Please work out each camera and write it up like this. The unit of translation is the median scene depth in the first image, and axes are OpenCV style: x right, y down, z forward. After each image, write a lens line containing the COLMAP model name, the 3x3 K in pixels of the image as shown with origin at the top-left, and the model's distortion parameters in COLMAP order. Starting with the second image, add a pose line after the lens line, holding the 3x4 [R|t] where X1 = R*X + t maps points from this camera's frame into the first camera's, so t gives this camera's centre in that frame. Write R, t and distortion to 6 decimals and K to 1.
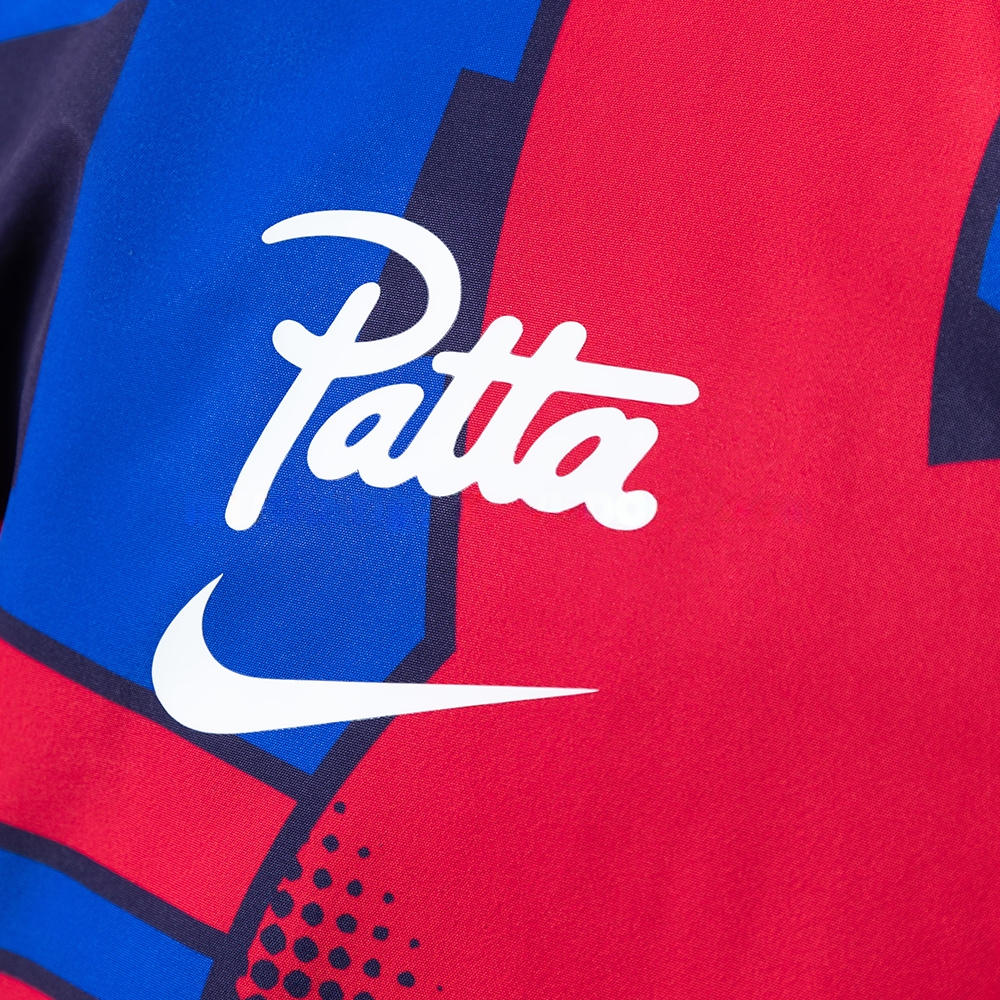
lens RADIAL K [[3058.9, 0, 499.5], [0, 3058.9, 499.4], [0, 0, 1]] dist [0.039411, 0.000000]
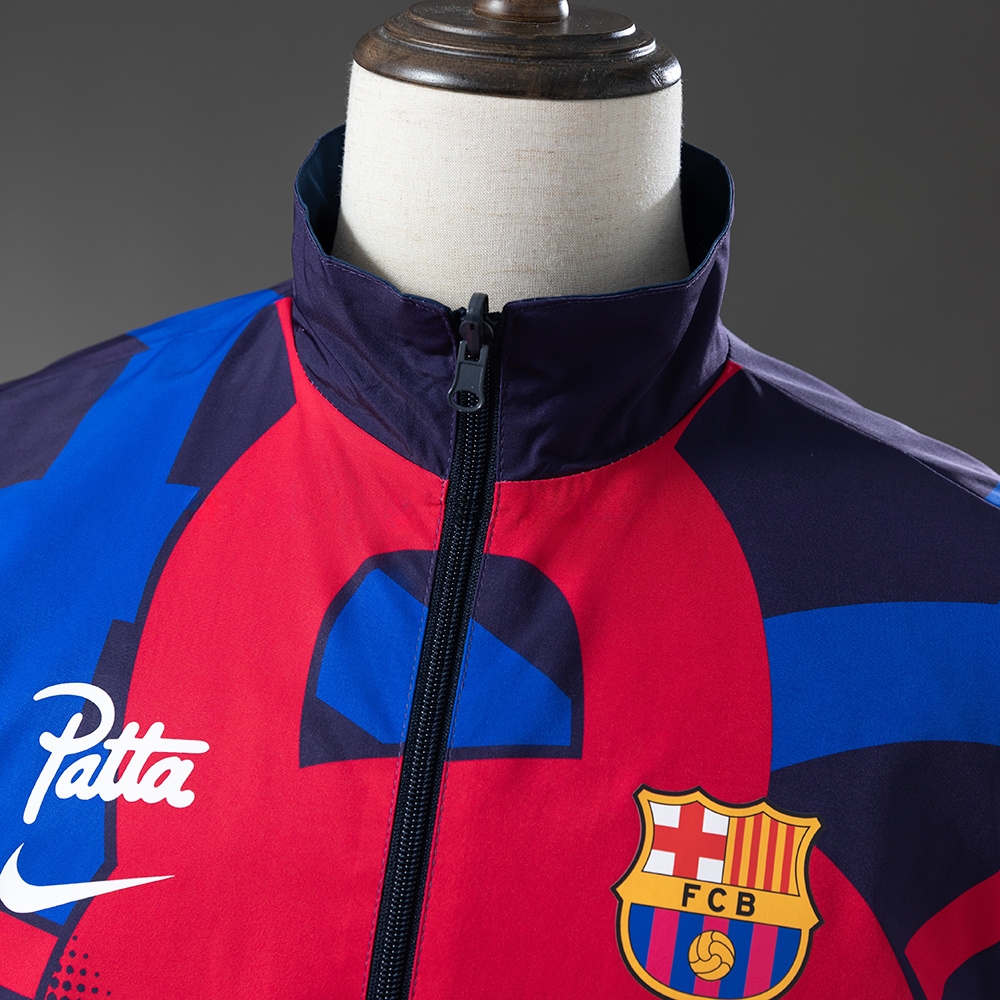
lens RADIAL K [[2095.9, 0, 501.1], [0, 2095.9, 492.5], [0, 0, 1]] dist [0.136899, 0.000000]
pose [[0.995336, -0.096419, 0.003029, 0.303889], [0.096016, 0.987177, -0.127525, 0.001107], [0.009305, 0.127221, 0.991831, -0.668298]]
